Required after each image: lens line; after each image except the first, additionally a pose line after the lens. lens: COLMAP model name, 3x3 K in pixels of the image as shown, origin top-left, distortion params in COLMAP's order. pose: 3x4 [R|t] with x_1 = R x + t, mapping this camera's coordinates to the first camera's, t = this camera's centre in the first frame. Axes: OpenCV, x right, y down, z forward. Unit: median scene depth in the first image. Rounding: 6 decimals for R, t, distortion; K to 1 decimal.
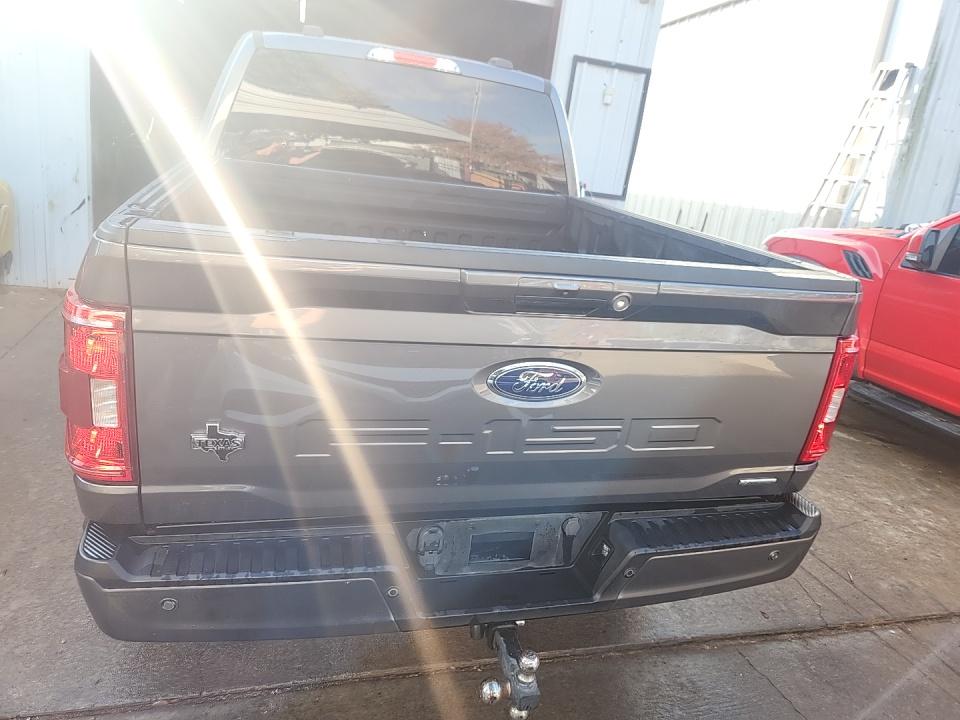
lens RADIAL K [[701.9, 0, 498.4], [0, 701.9, 357.6], [0, 0, 1]] dist [0.075071, -0.088512]
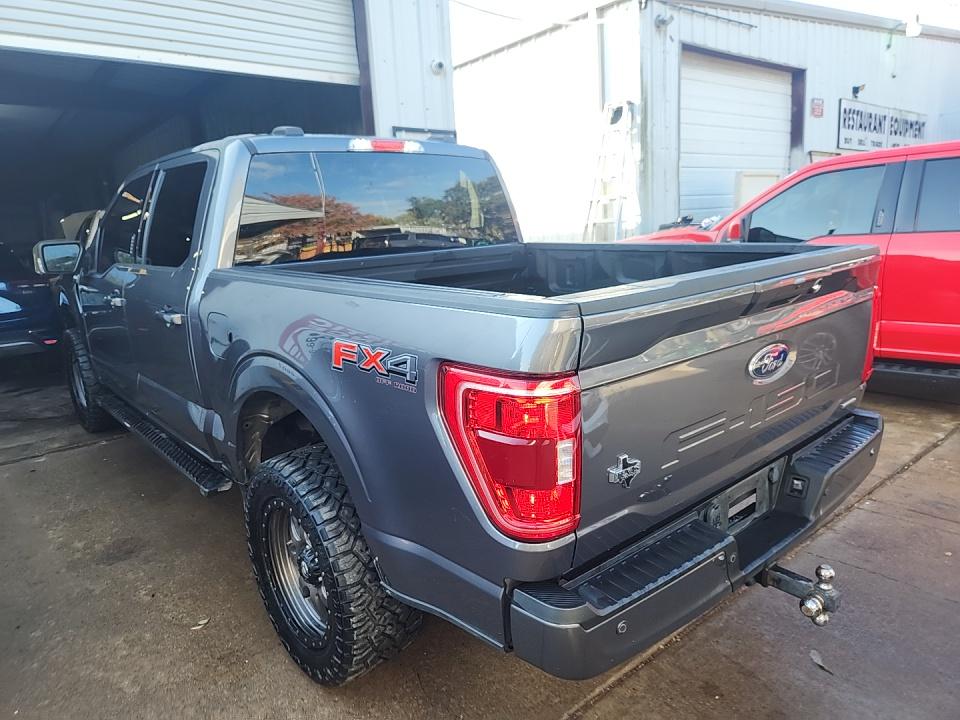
lens RADIAL K [[701.9, 0, 498.4], [0, 701.9, 357.6], [0, 0, 1]] dist [0.075071, -0.088512]
pose [[0.883095, -0.251035, 0.396389, -0.465640], [0.279807, 0.959932, -0.015438, -0.047772], [-0.376632, 0.124546, 0.917953, -0.004421]]
